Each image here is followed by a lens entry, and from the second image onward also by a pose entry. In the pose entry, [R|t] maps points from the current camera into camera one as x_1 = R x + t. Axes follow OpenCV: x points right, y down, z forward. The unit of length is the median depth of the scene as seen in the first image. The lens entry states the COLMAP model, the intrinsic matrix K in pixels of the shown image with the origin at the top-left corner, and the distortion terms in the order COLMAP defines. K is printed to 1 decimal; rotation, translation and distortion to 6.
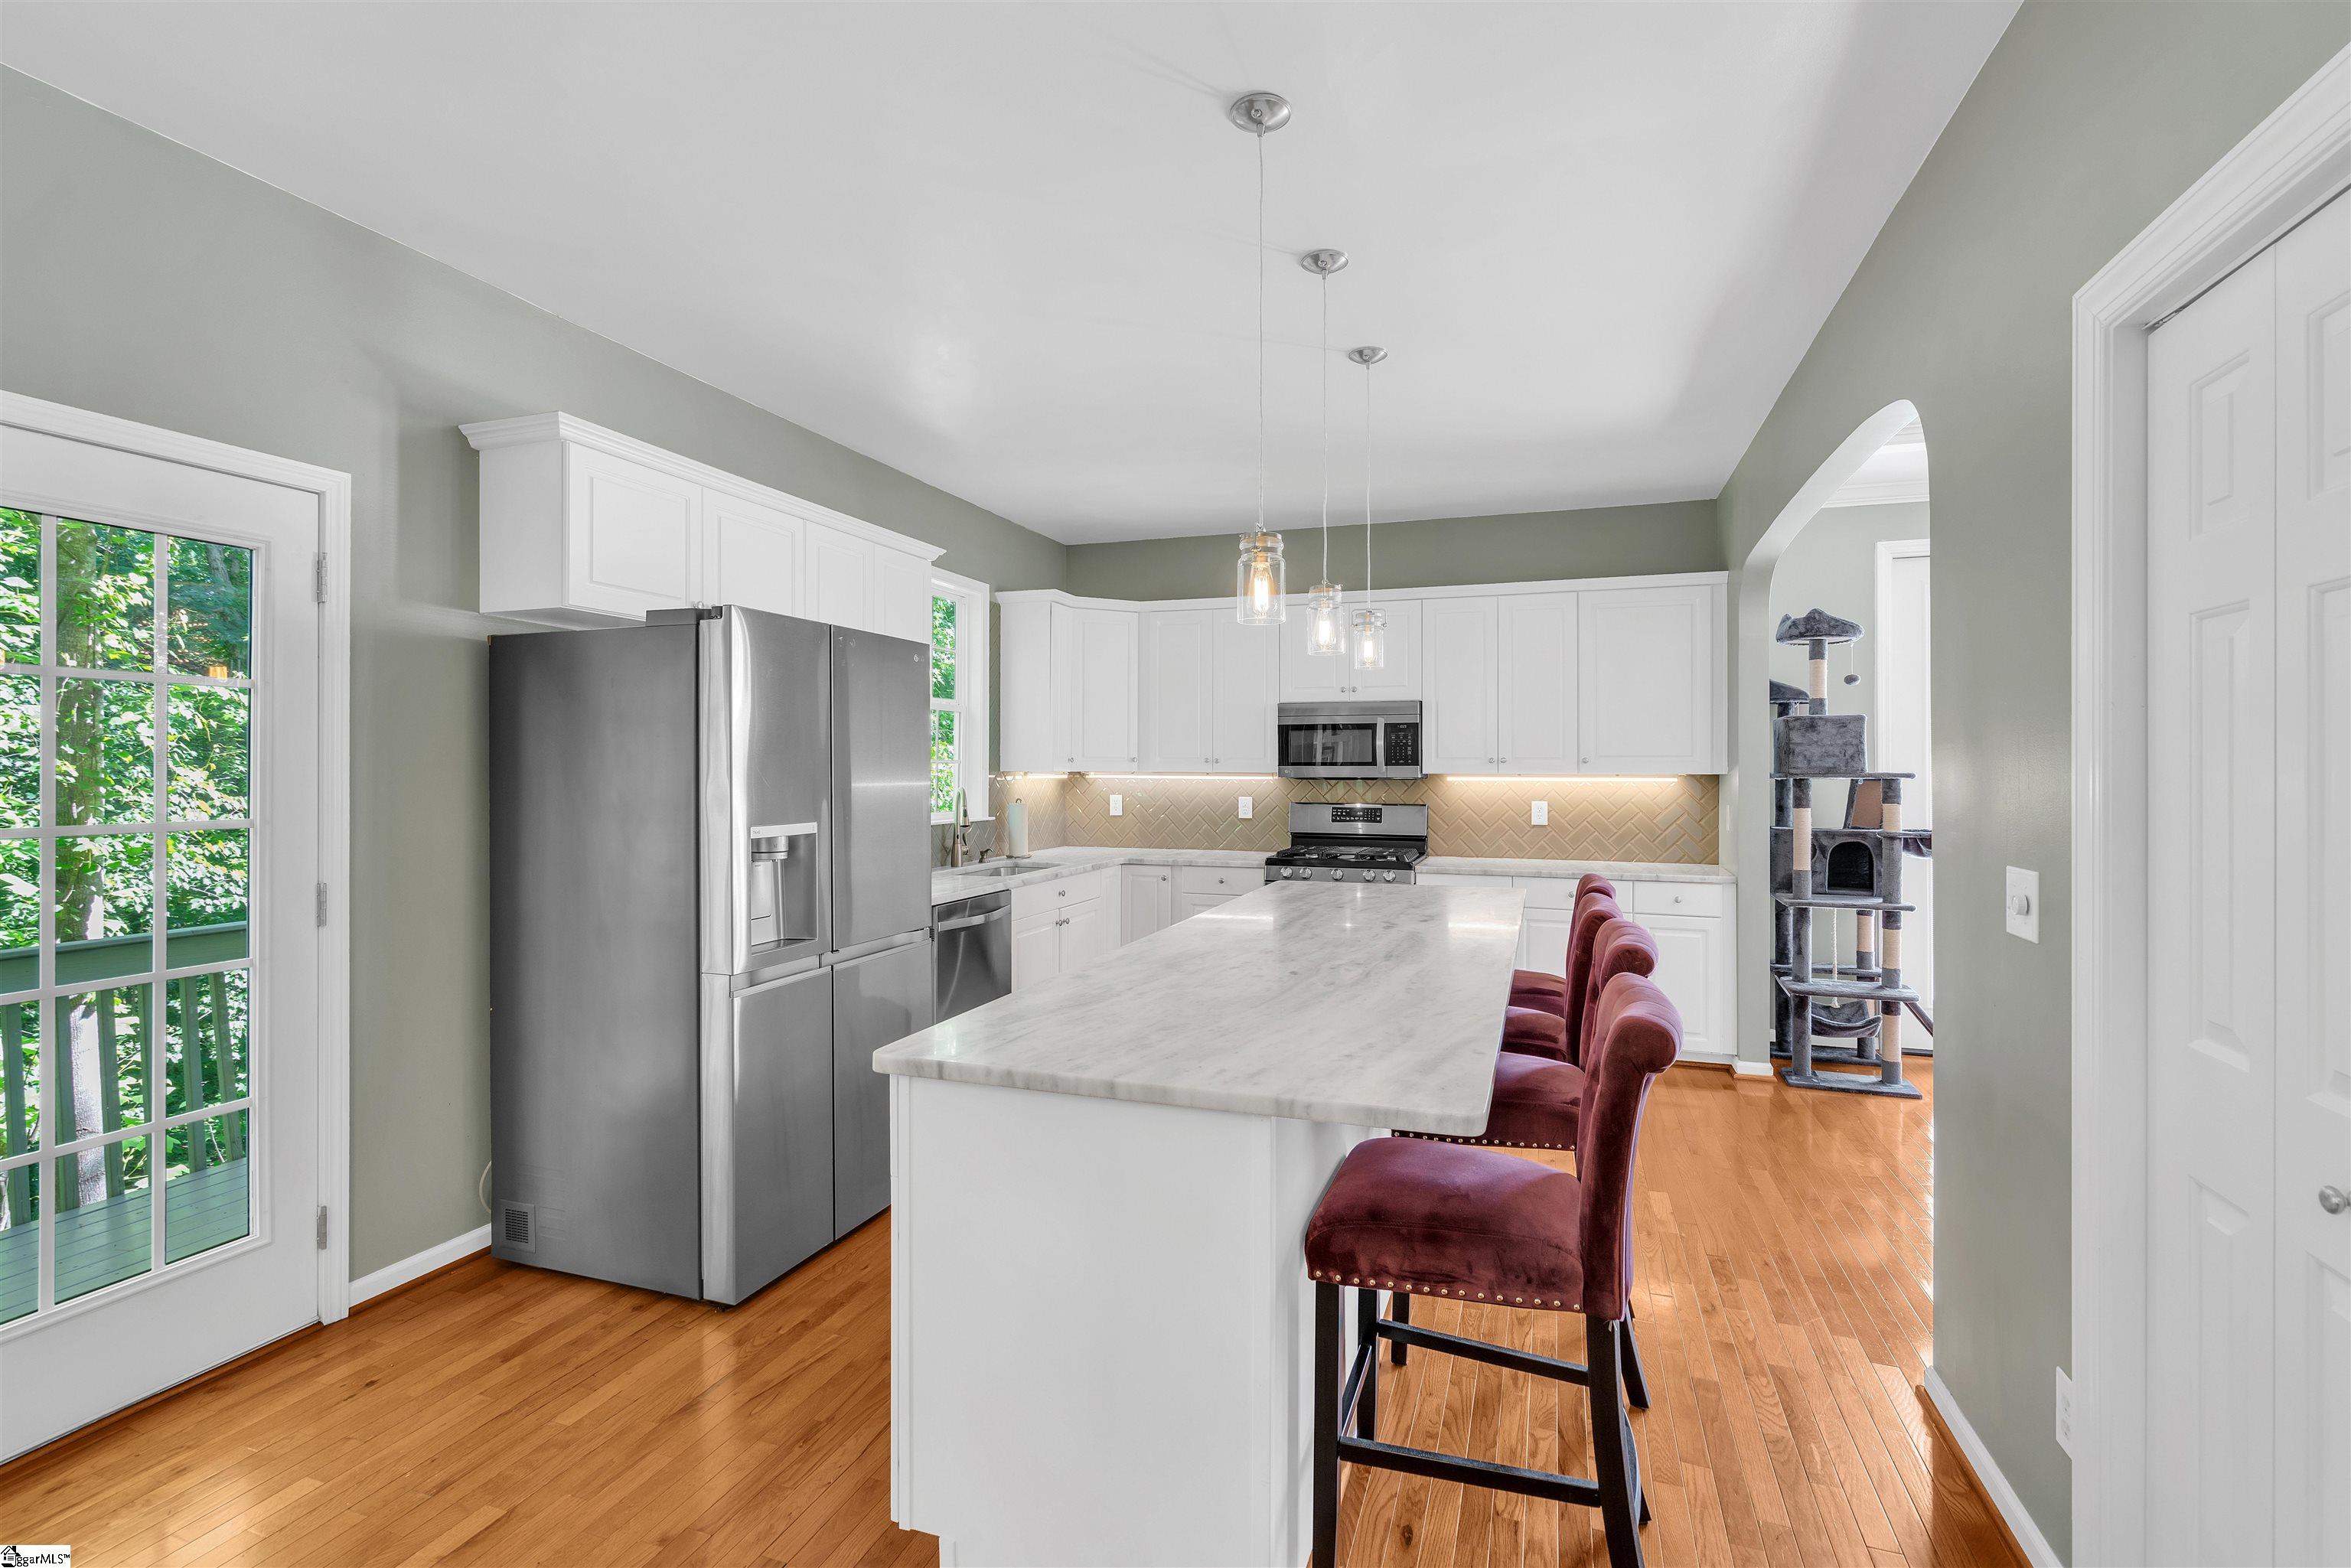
lens RADIAL K [[1075.8, 0, 1177.8], [0, 1075.8, 782.6], [0, 0, 1]] dist [-0.002427, 0.001848]
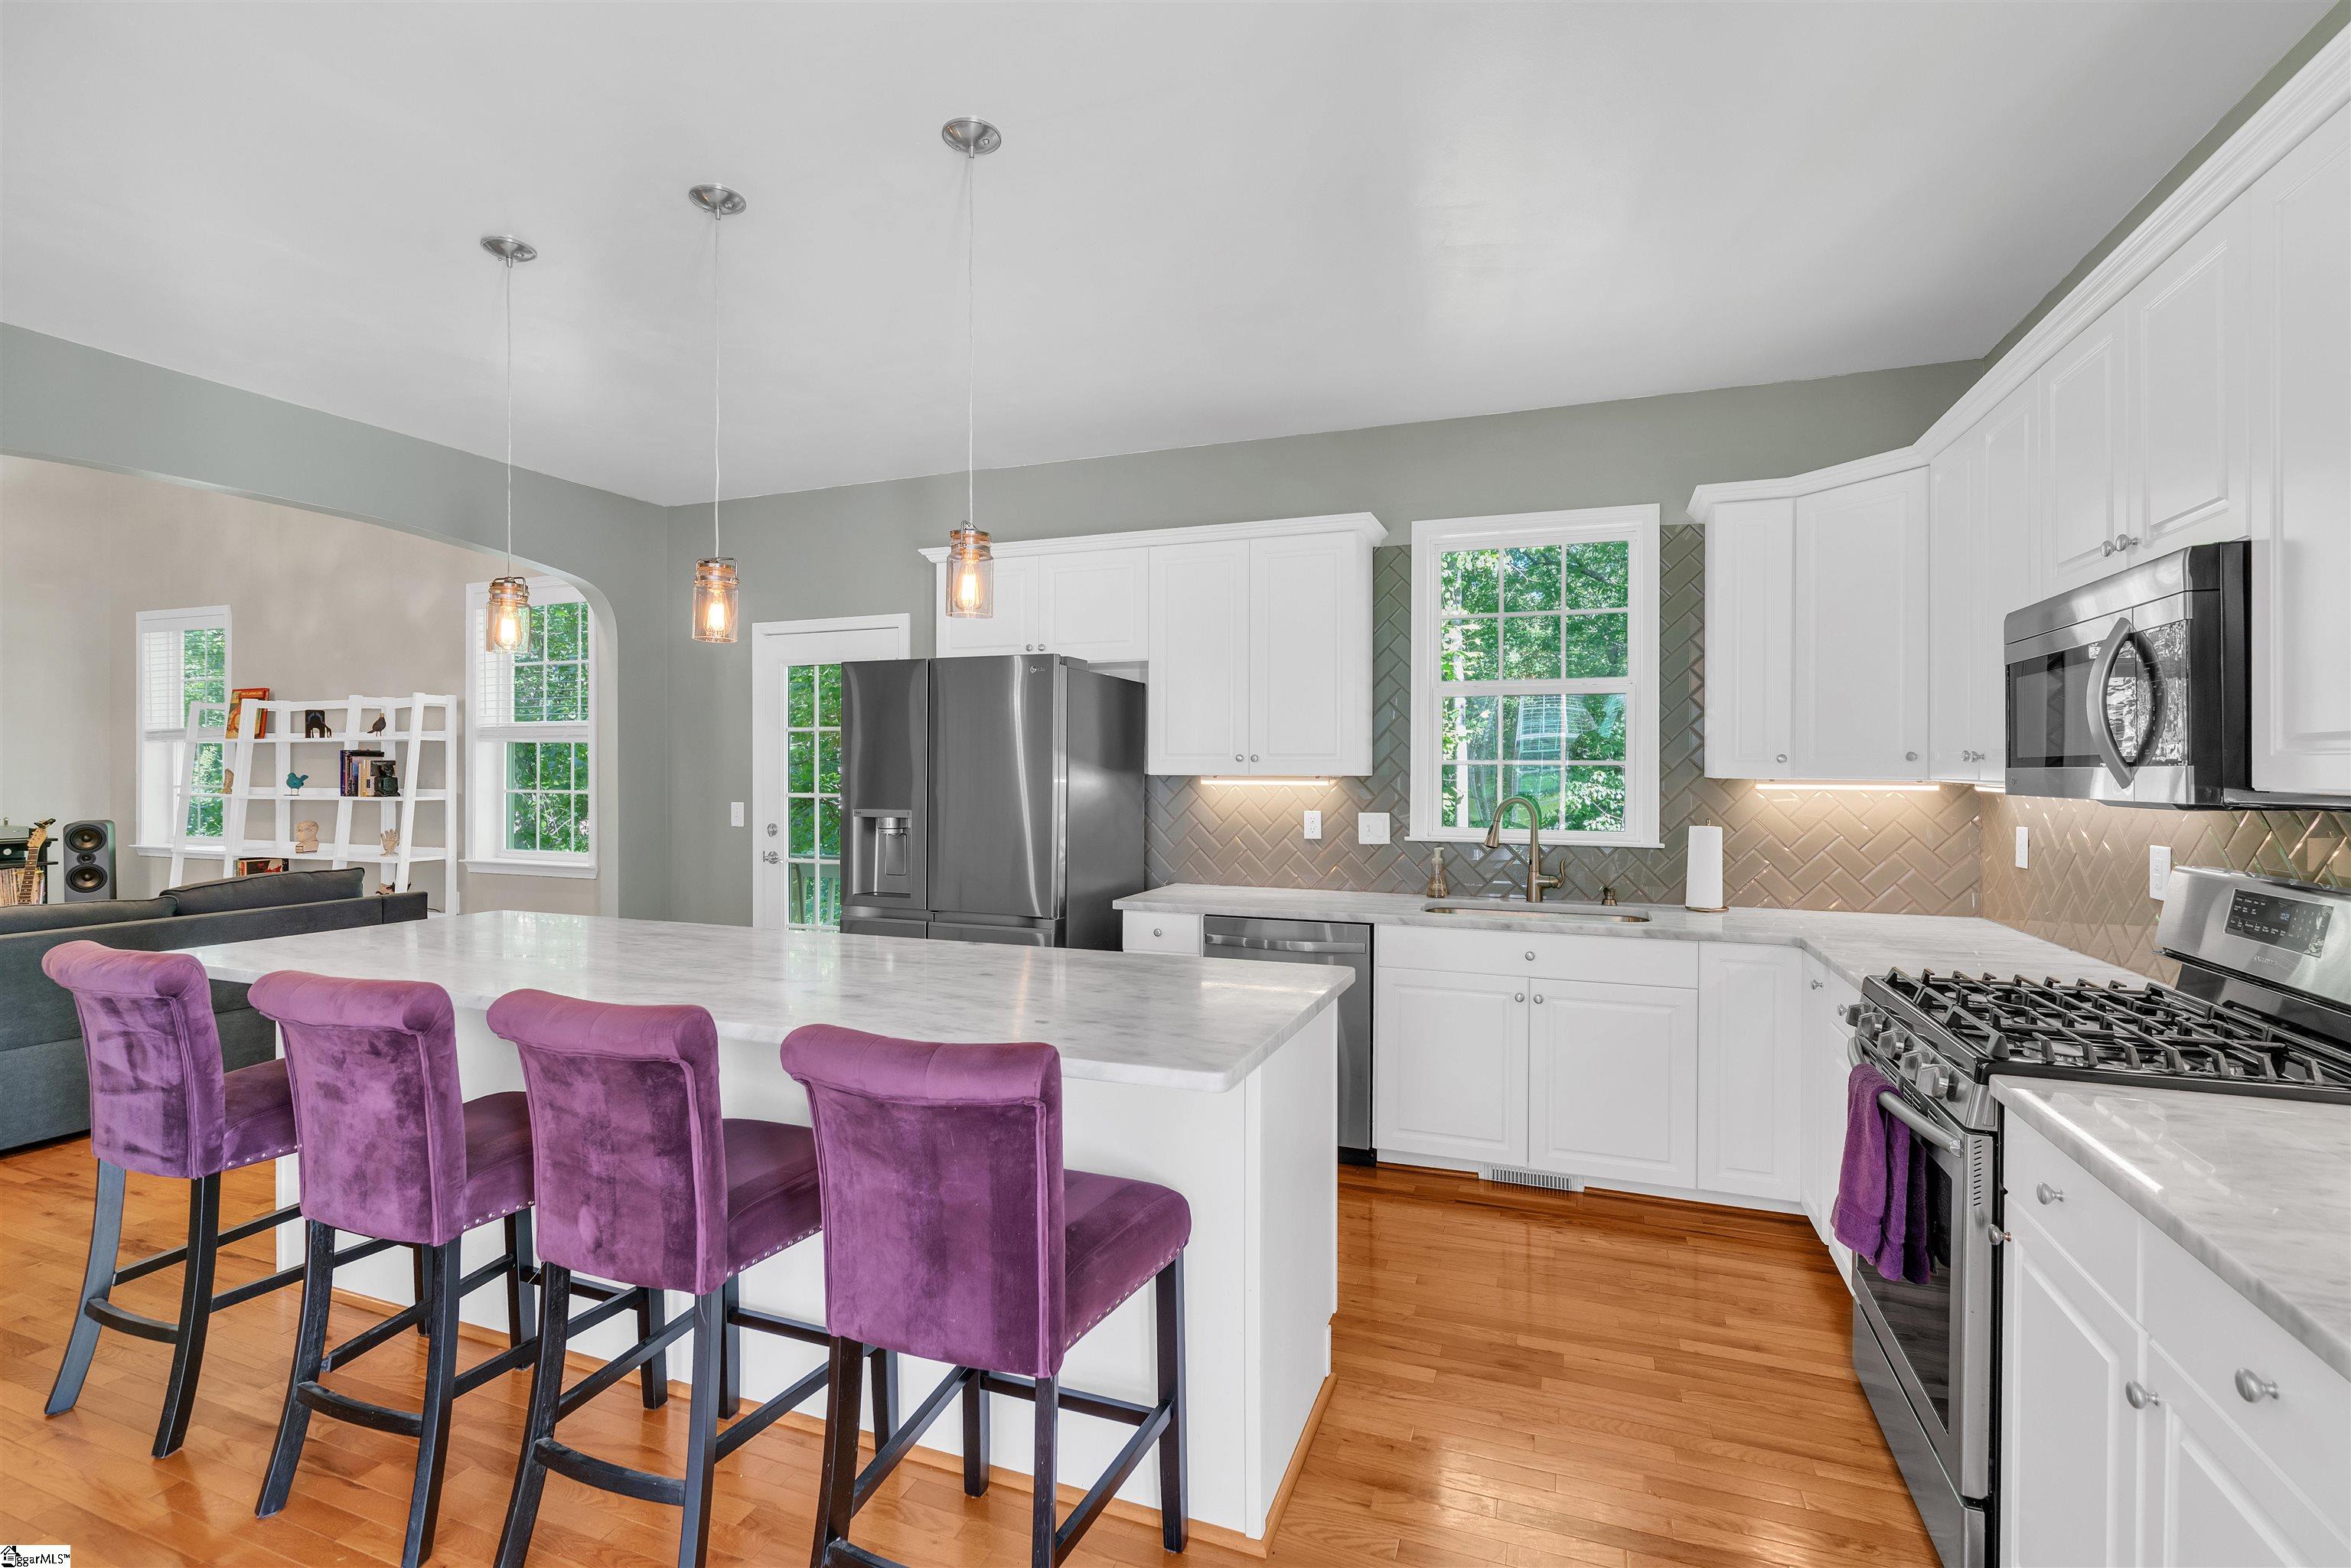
lens RADIAL K [[1075.8, 0, 1175.9], [0, 1075.8, 770.5], [0, 0, 1]] dist [-0.002427, 0.001848]
pose [[-0.024610, -0.001249, -0.999696, 0.517161], [-0.016519, 0.999863, -0.000843, -0.008009], [0.999561, 0.016494, -0.024627, 0.713492]]
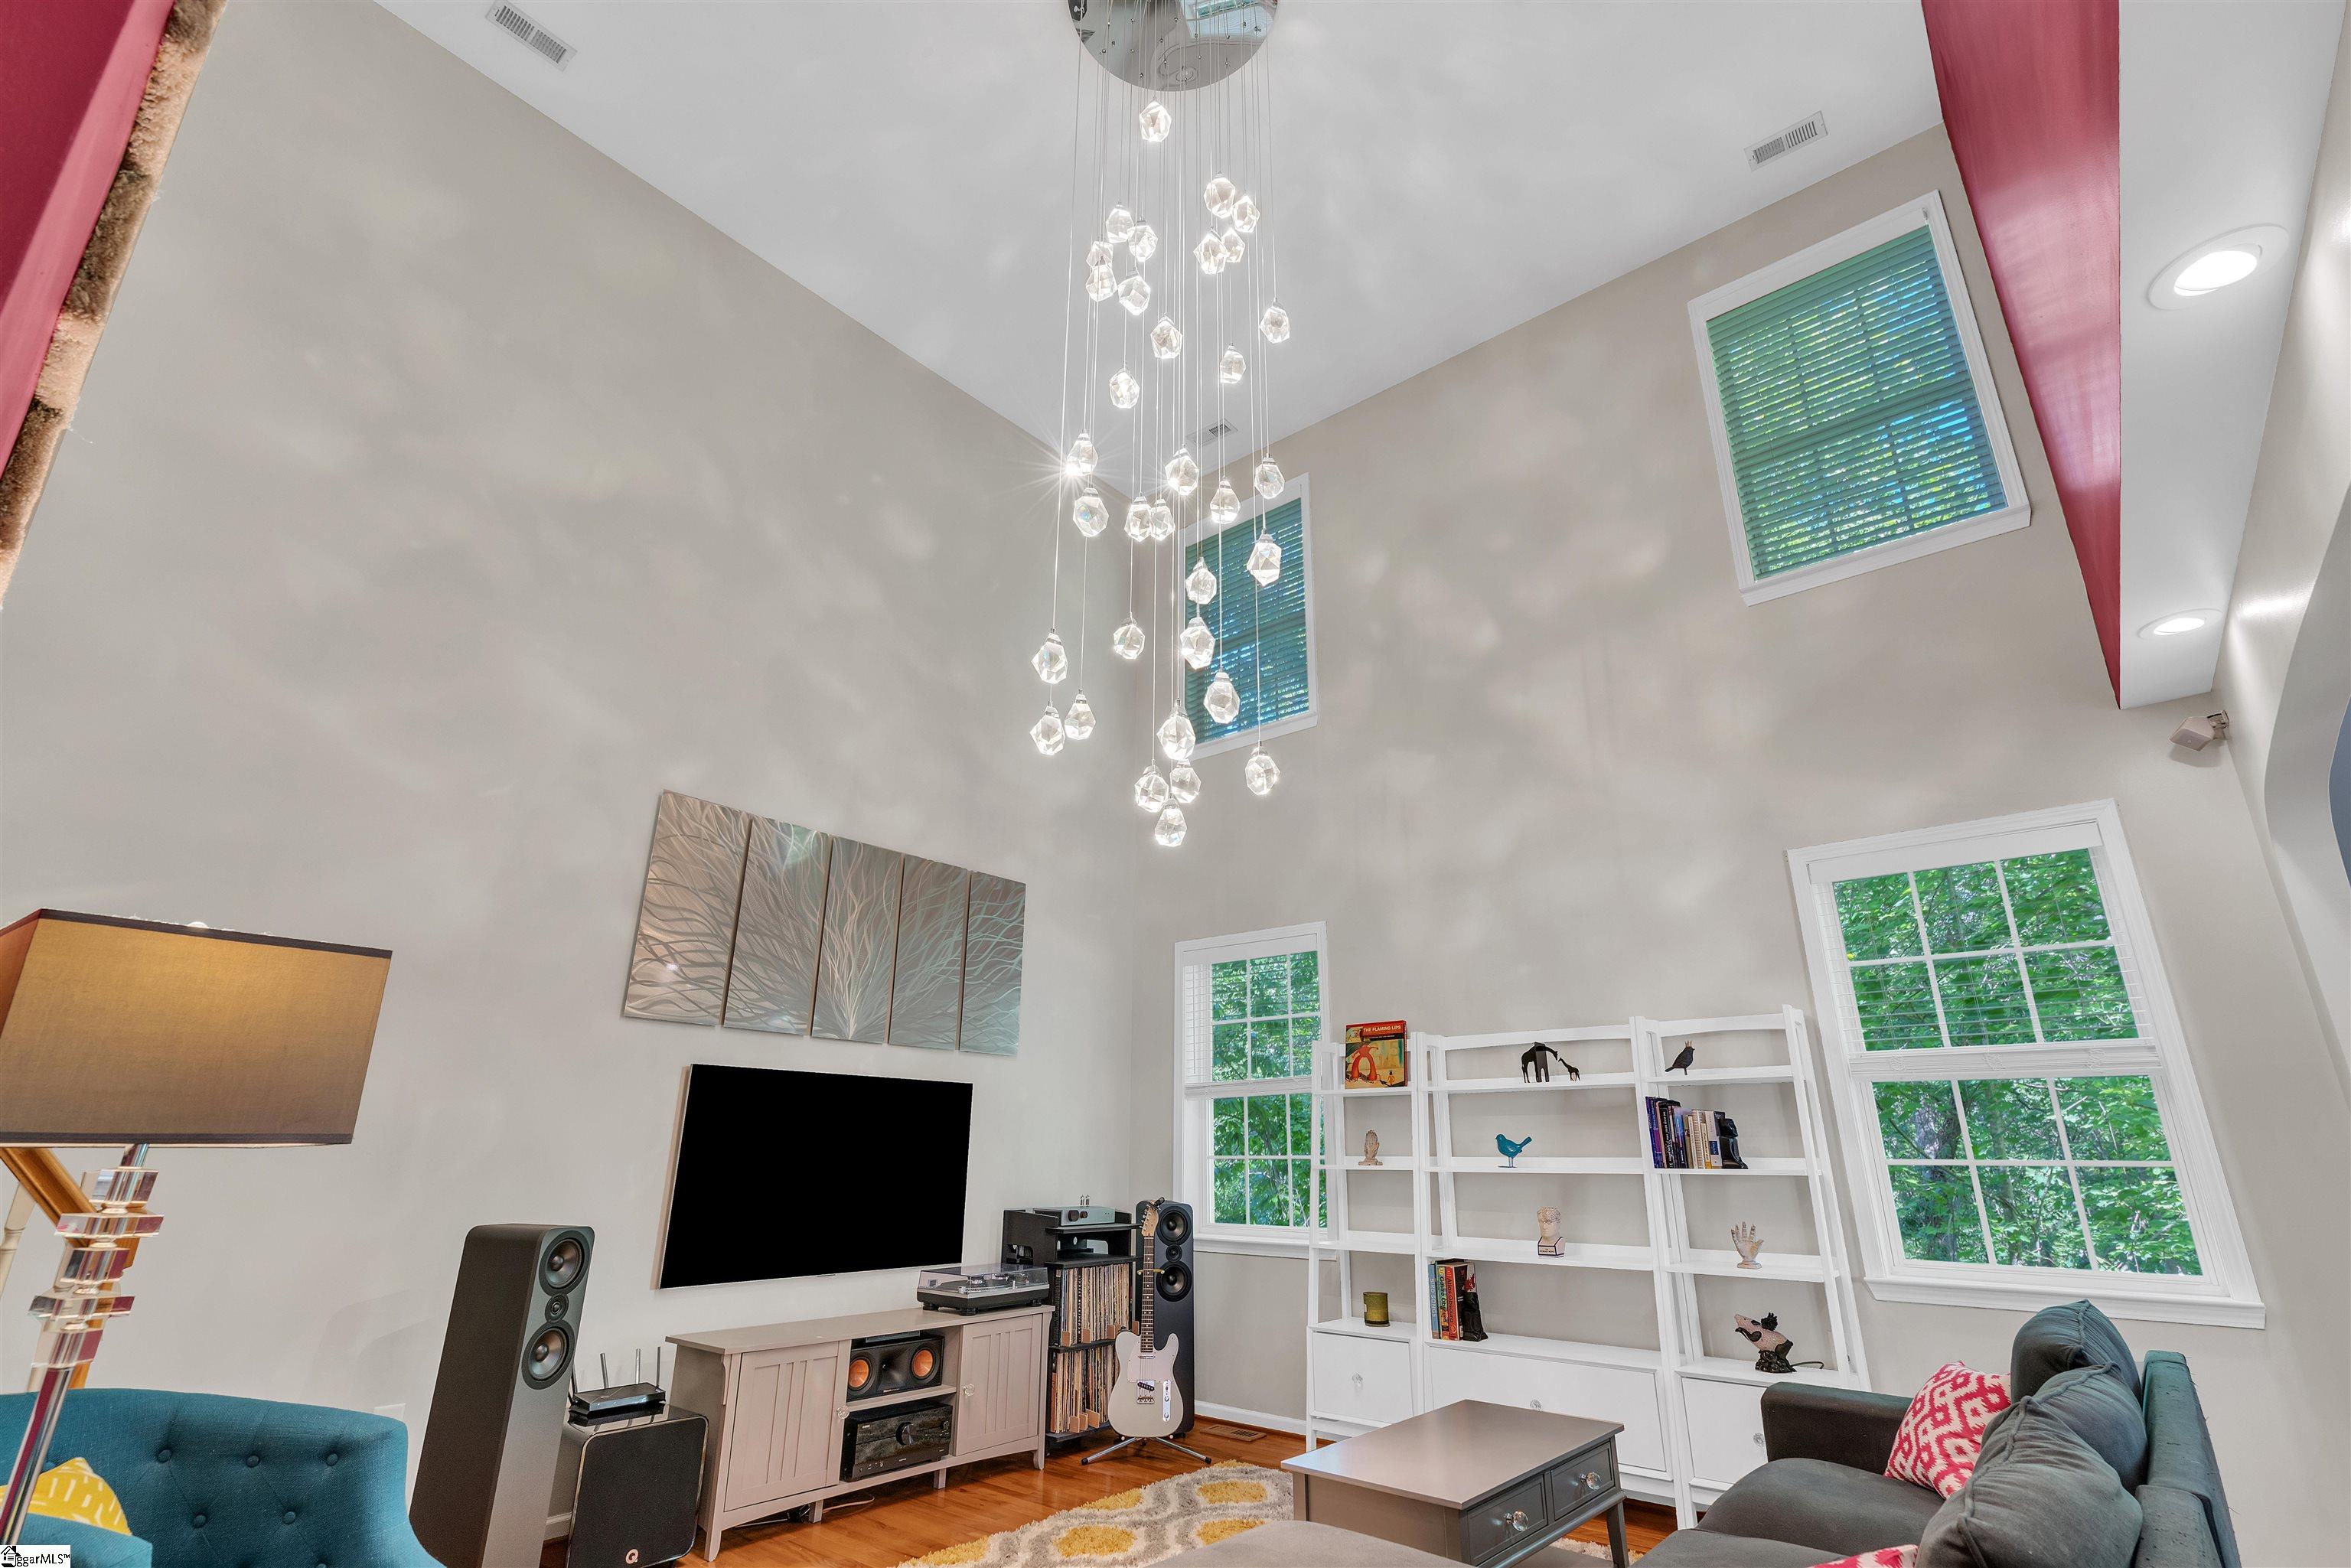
lens RADIAL K [[1075.8, 0, 1171.9], [0, 1075.8, 791.1], [0, 0, 1]] dist [-0.002427, 0.001848]
pose [[-0.342867, -0.304478, -0.888671, 0.299633], [-0.018370, 0.948007, -0.317720, 0.025152], [0.939204, -0.092611, -0.330633, -0.164886]]
